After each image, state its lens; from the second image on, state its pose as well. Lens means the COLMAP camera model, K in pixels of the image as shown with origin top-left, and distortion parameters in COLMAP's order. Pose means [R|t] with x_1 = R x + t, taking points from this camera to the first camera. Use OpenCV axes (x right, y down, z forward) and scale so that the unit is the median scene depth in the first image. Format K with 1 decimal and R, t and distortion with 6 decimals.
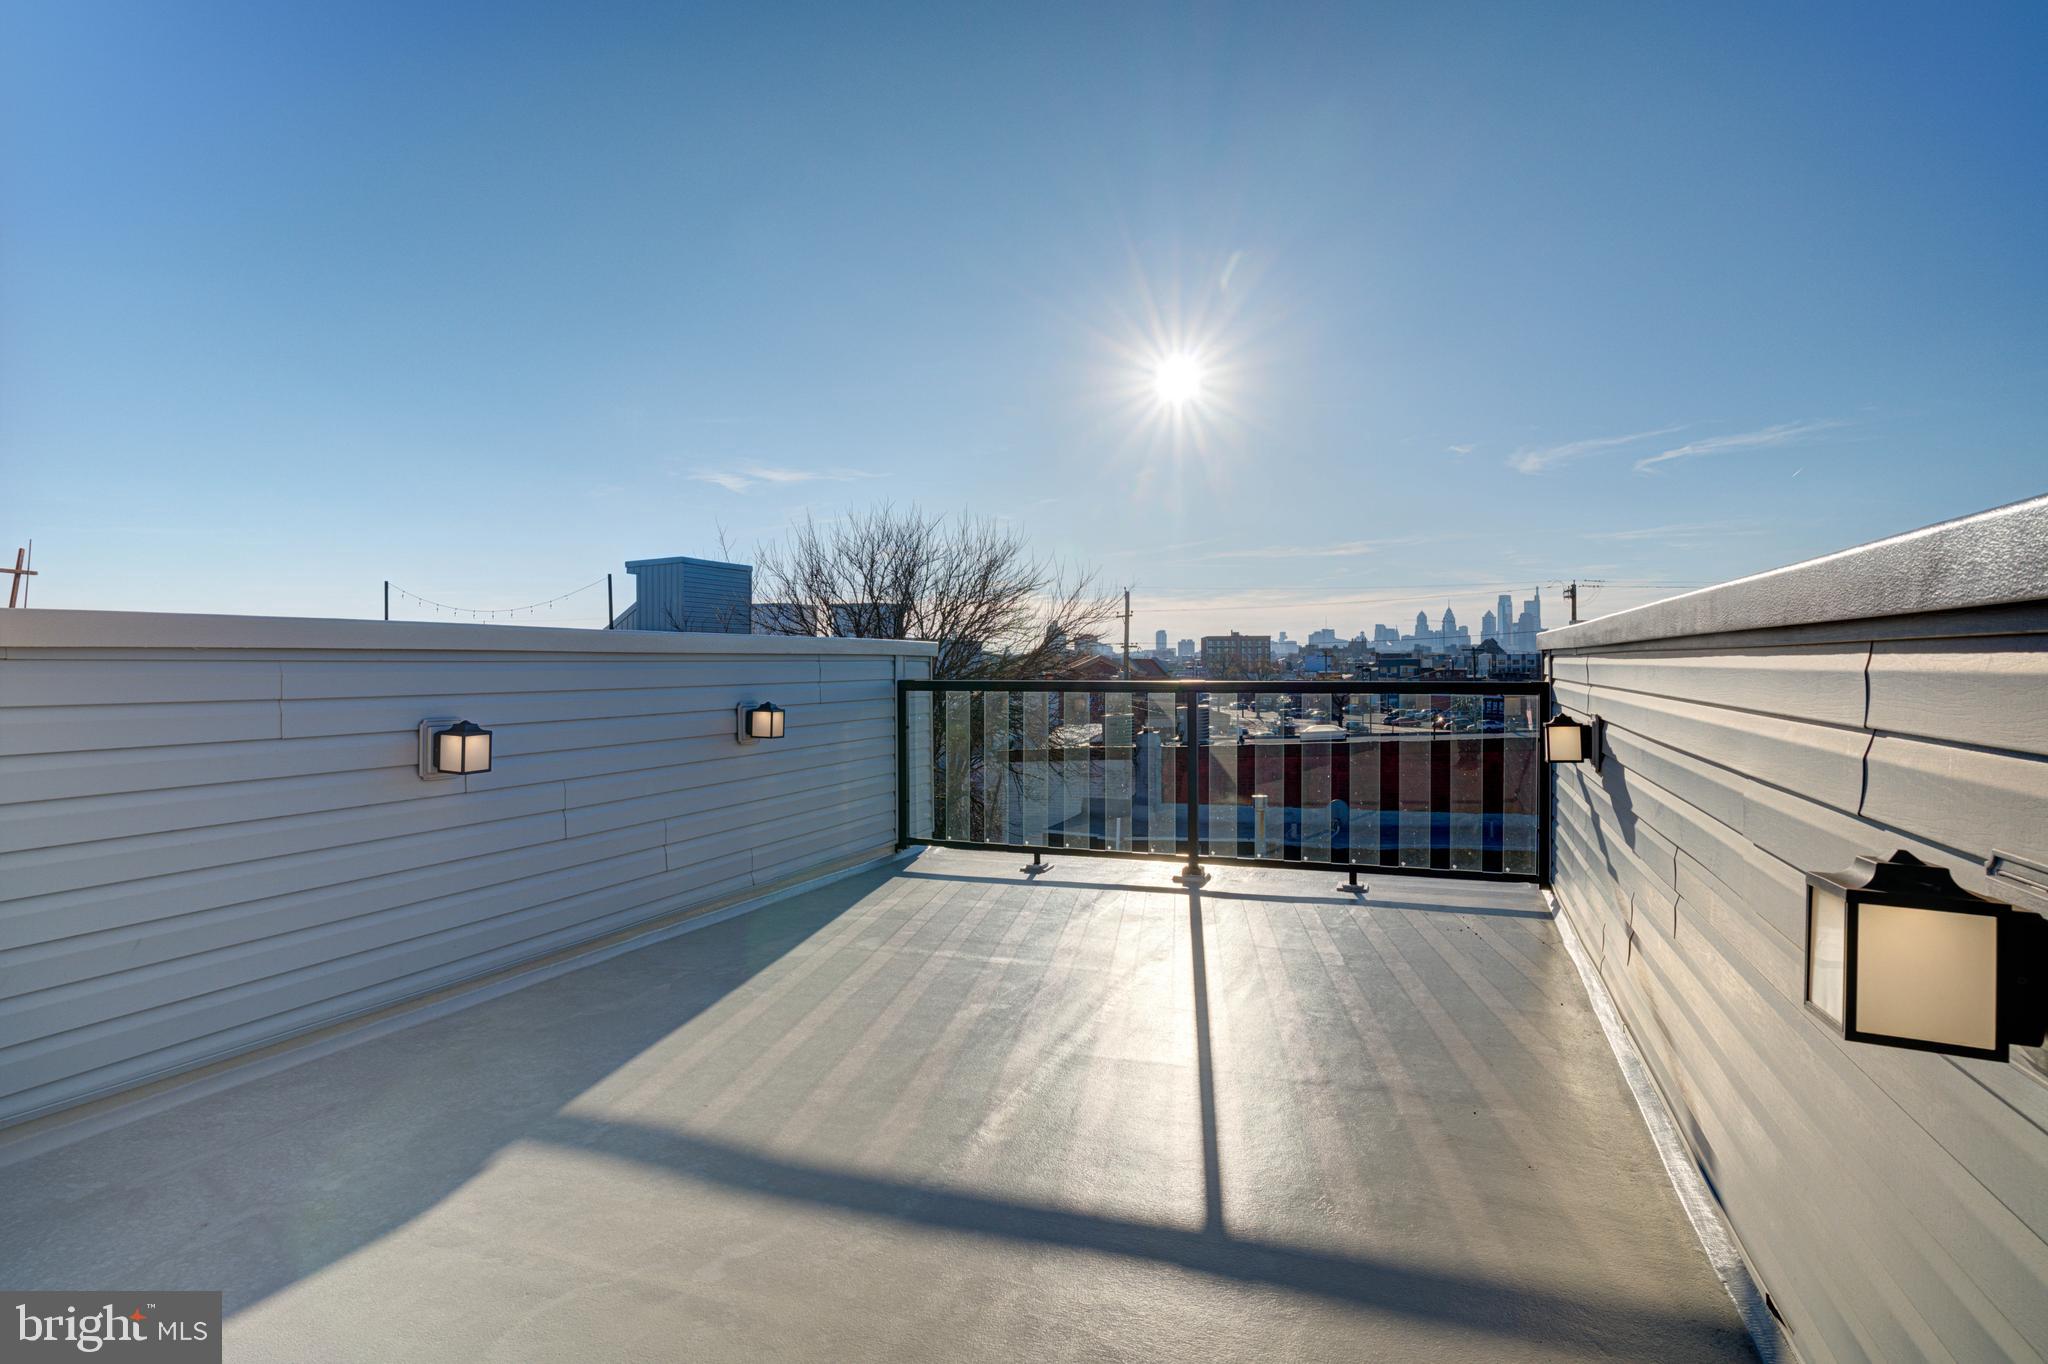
lens RADIAL K [[1061.8, 0, 1041.8], [0, 1061.8, 679.2], [0, 0, 1]] dist [-0.056094, 0.029003]
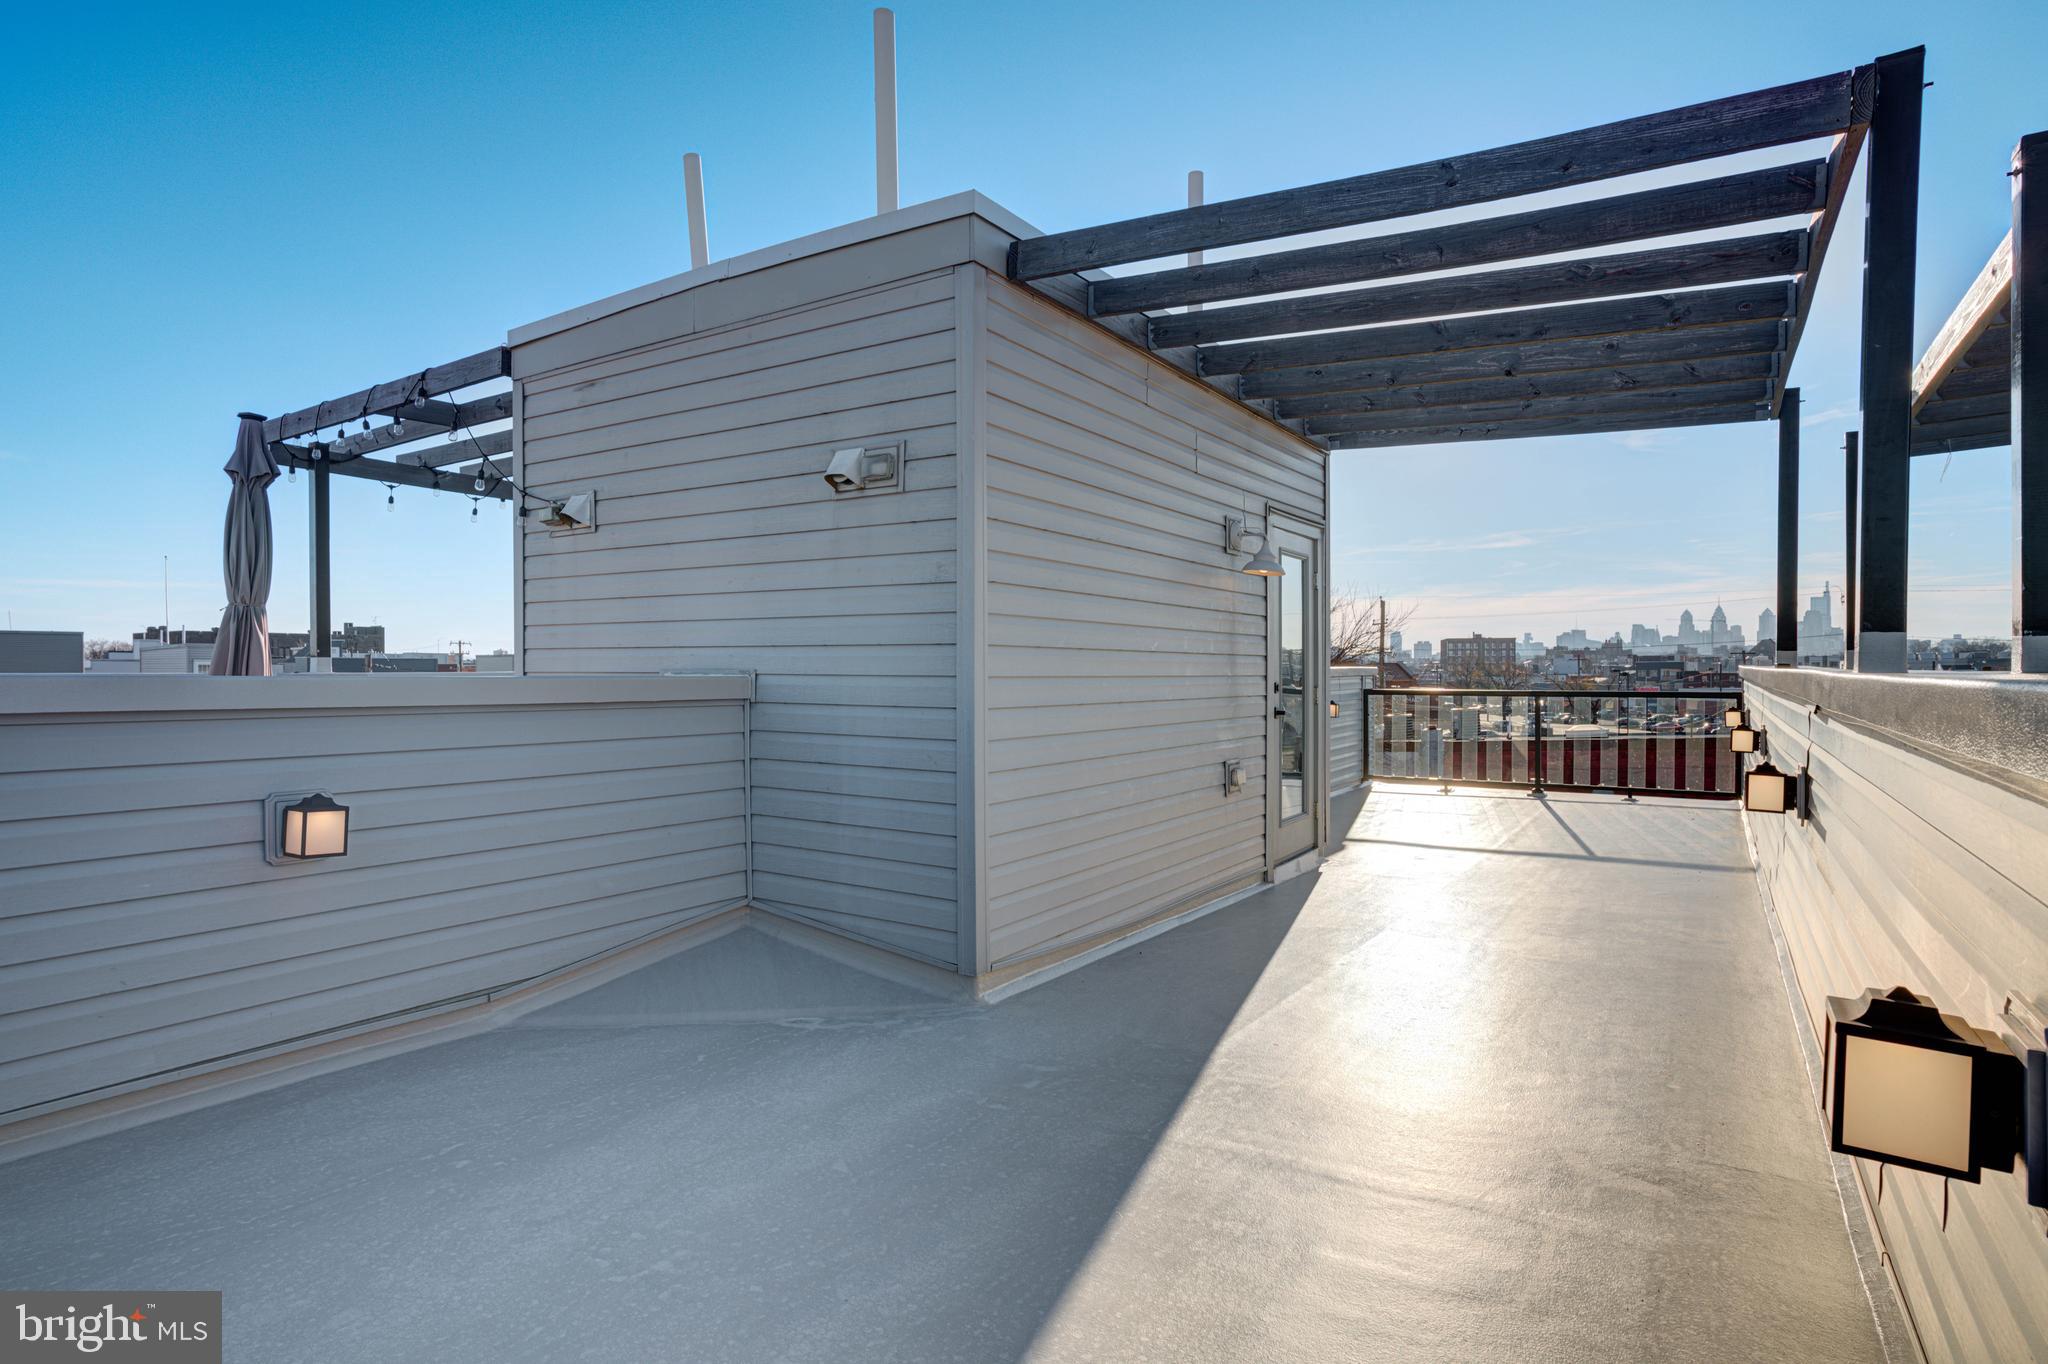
lens RADIAL K [[1061.8, 0, 1028.0], [0, 1061.8, 692.0], [0, 0, 1]] dist [-0.056094, 0.029003]
pose [[0.976415, 0.004972, -0.215844, -0.077379], [-0.002661, 0.999936, 0.010996, -0.003303], [0.215885, -0.010162, 0.976366, -0.230951]]
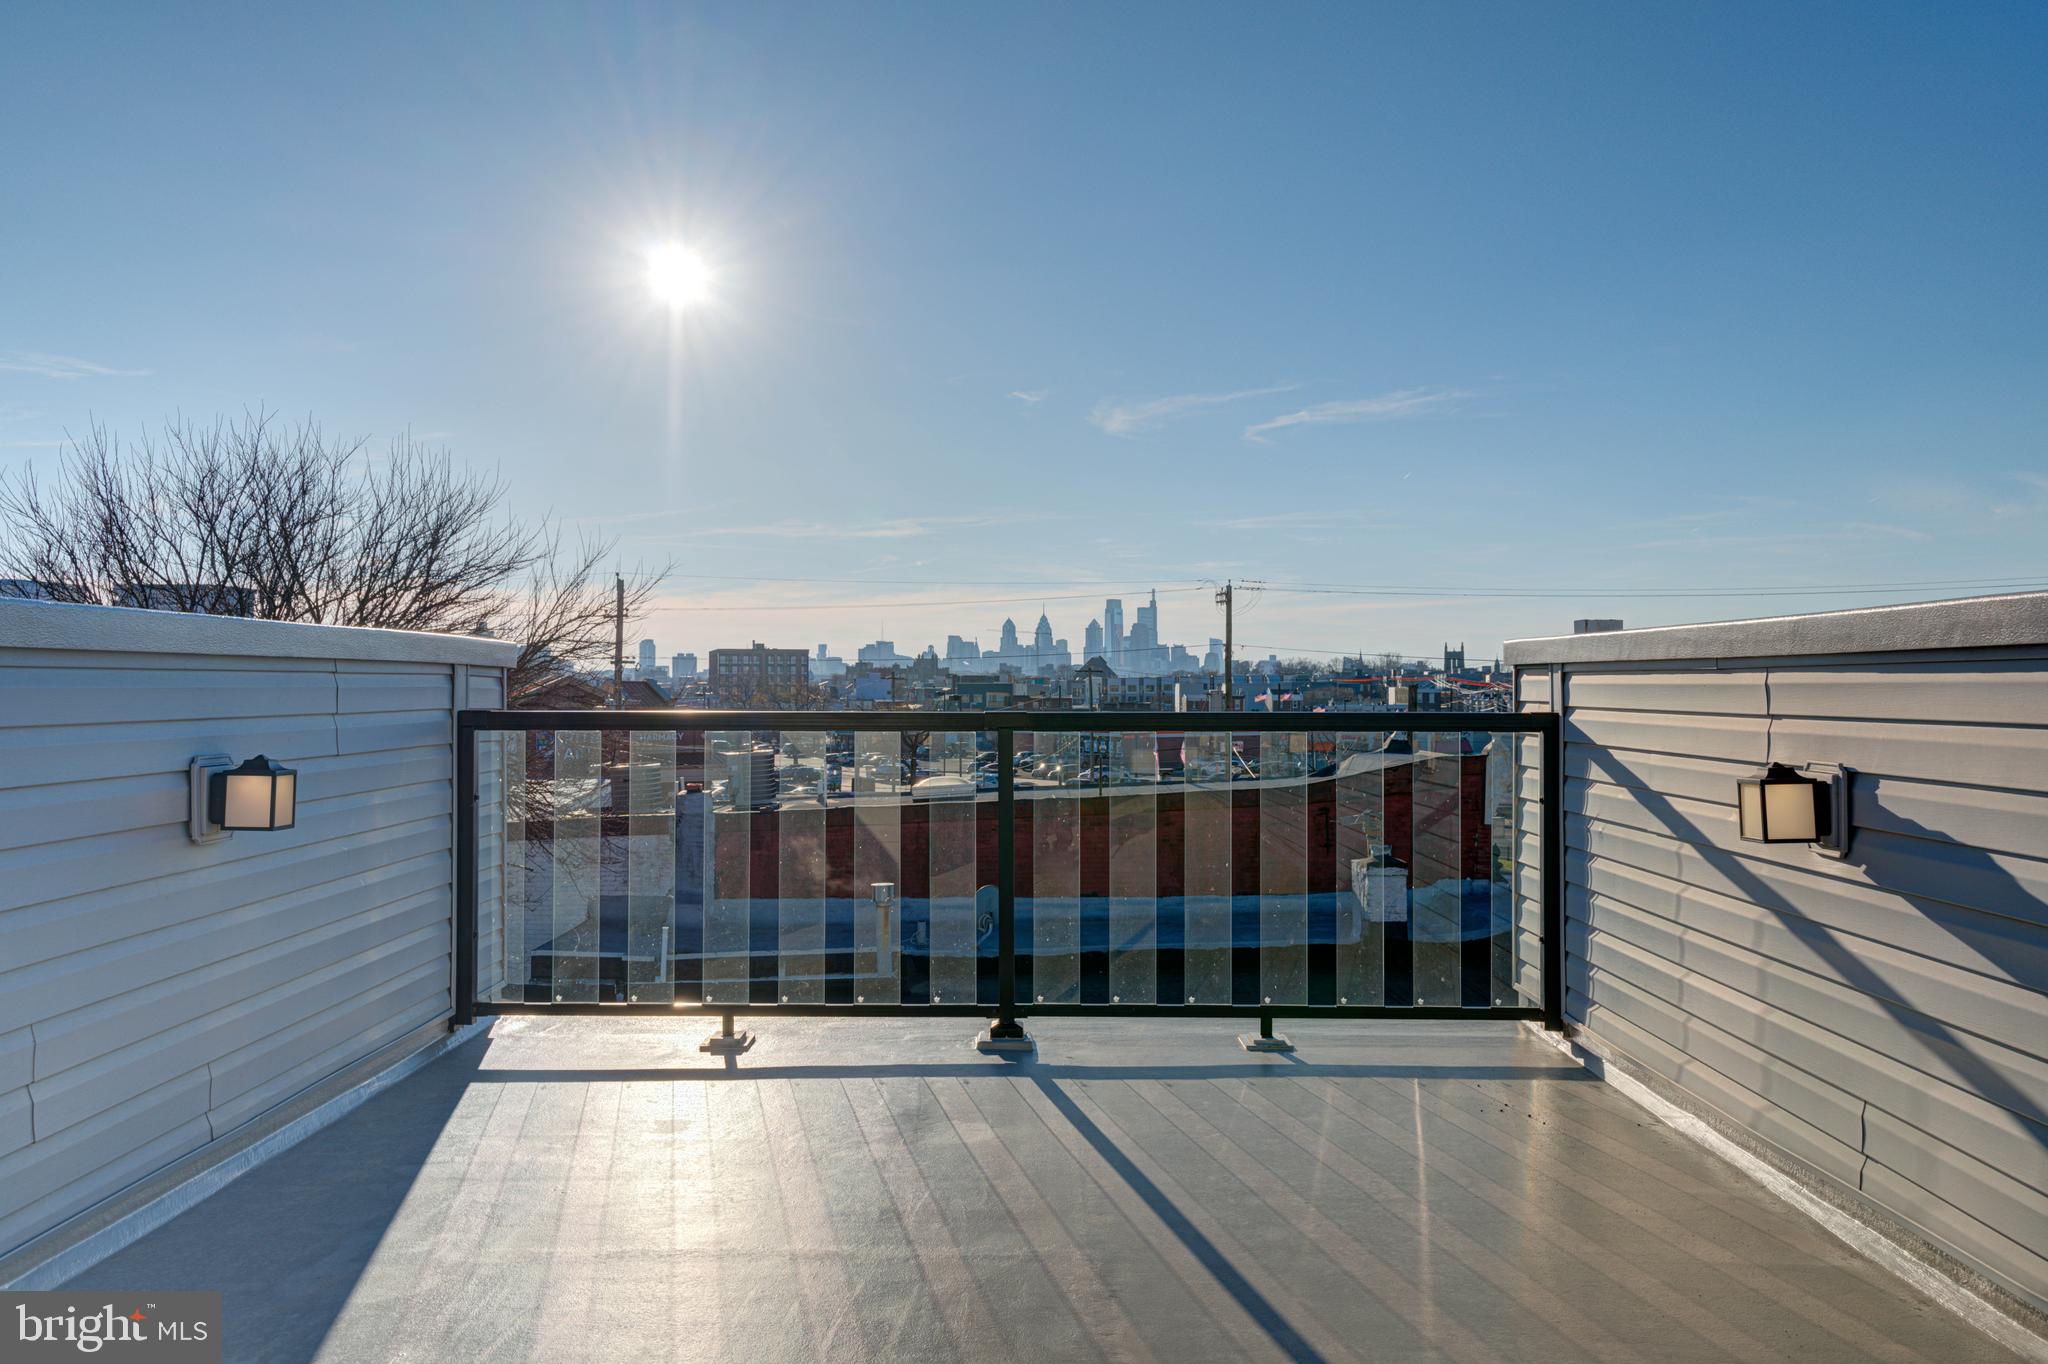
lens RADIAL K [[1515.3, 0, 996.3], [0, 1515.3, 672.6], [0, 0, 1]] dist [0.026160, 0.013343]
pose [[0.941780, 0.007615, 0.336144, -0.034604], [0.000928, 0.999681, -0.025248, 0.000305], [-0.336228, 0.024090, 0.941472, 0.044405]]
